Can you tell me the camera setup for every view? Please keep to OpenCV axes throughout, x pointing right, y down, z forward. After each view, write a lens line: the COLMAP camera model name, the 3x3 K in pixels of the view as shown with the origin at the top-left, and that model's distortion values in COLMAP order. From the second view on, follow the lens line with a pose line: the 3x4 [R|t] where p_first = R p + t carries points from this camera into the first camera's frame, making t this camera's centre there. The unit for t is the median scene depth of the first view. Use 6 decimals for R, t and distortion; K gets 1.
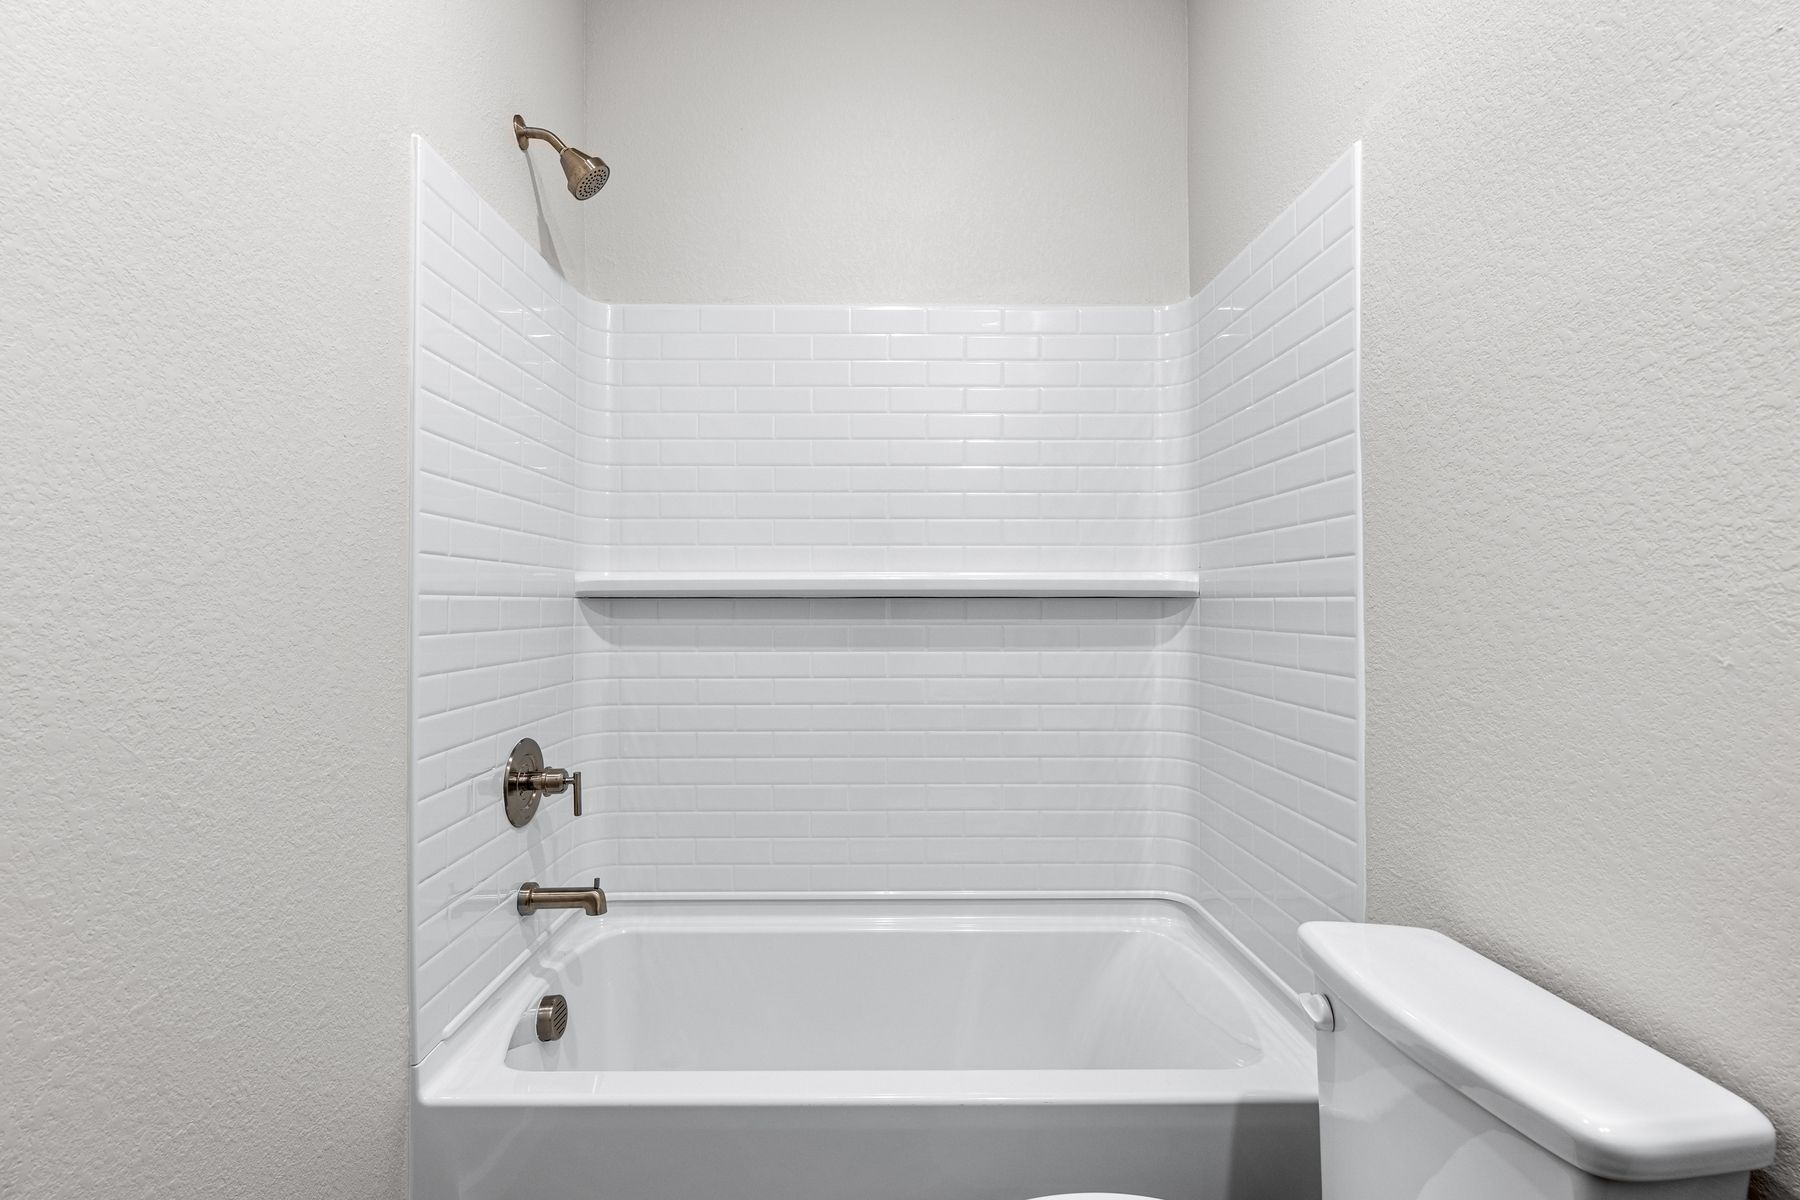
lens RADIAL K [[838.8, 0, 898.4], [0, 838.8, 595.2], [0, 0, 1]] dist [-0.001874, 0.000188]
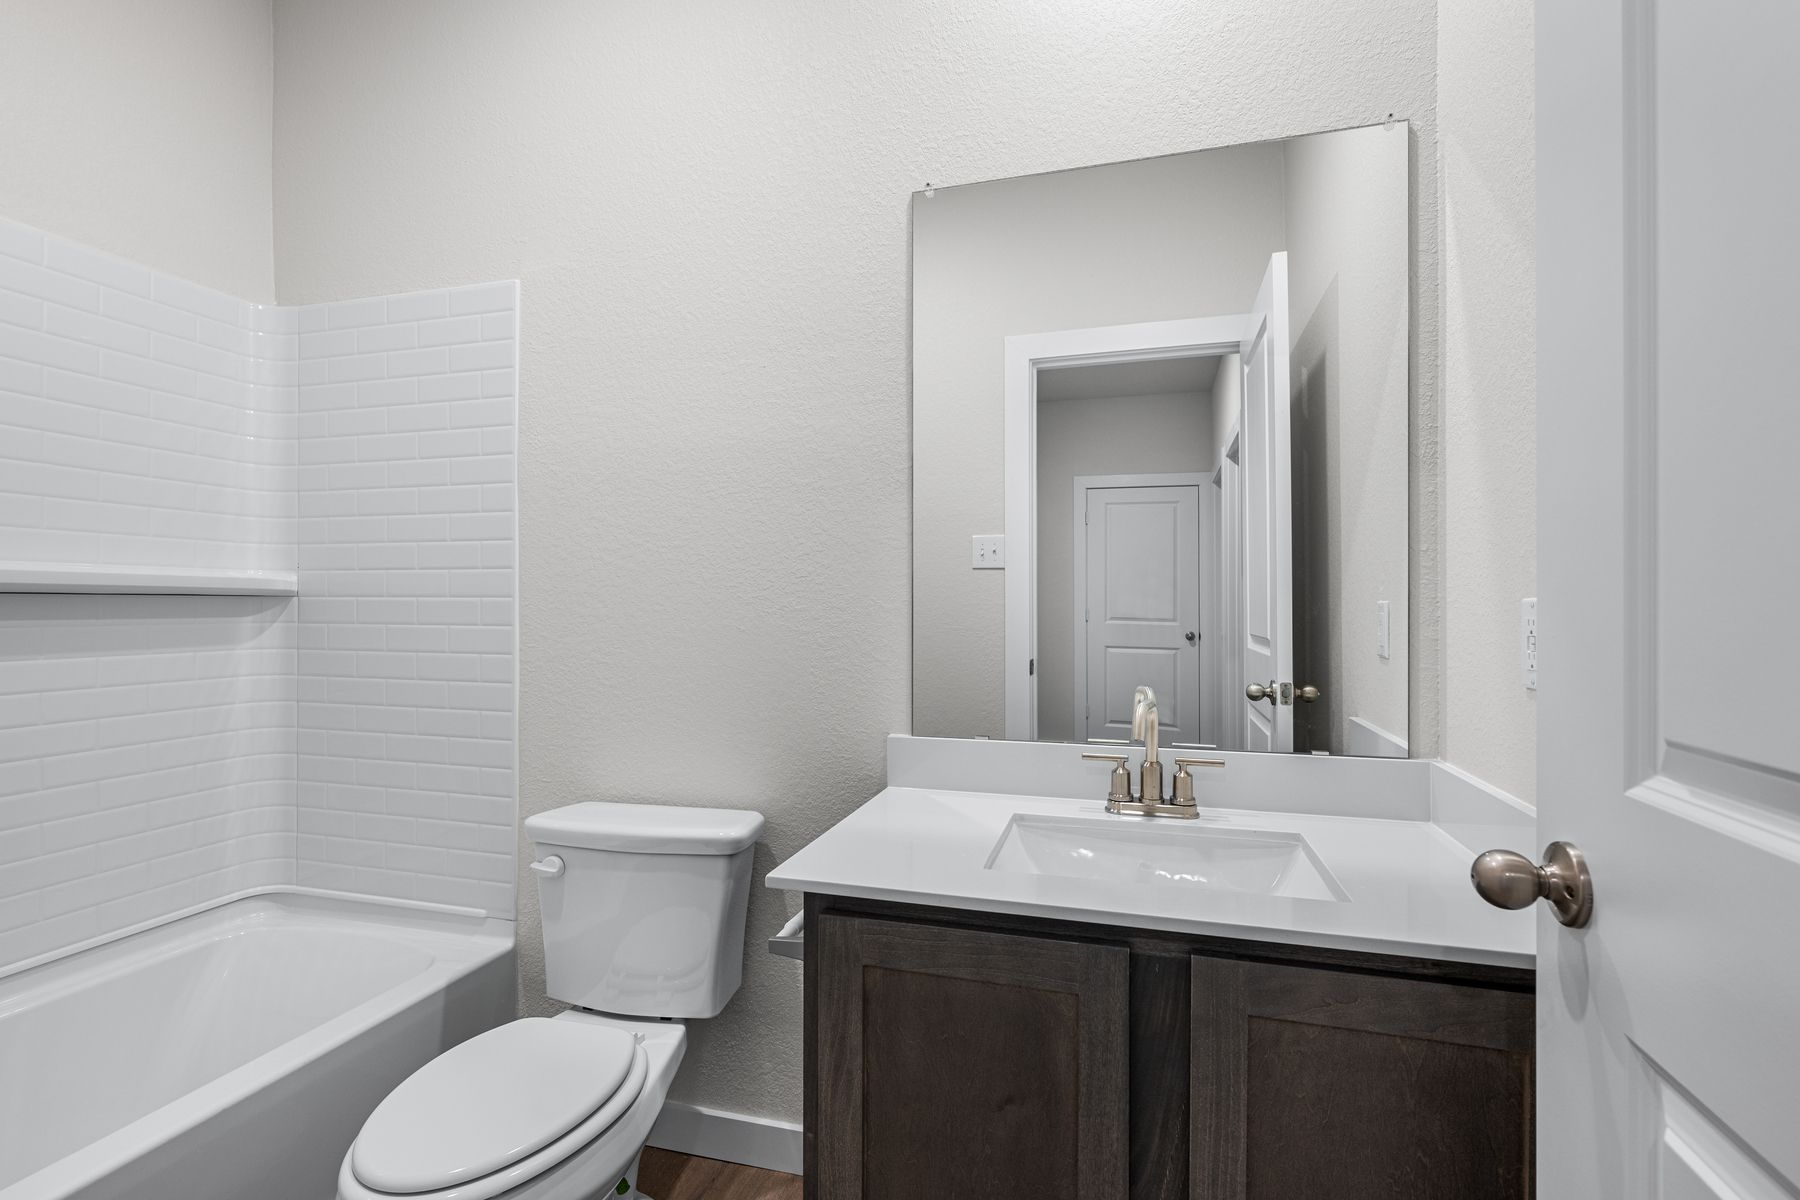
lens RADIAL K [[838.8, 0, 898.4], [0, 838.8, 595.2], [0, 0, 1]] dist [-0.001874, 0.000188]
pose [[0.264330, 0.010680, 0.964373, -0.660024], [-0.013466, 0.999882, -0.007382, -0.000899], [-0.964338, -0.011035, 0.264443, -0.012574]]
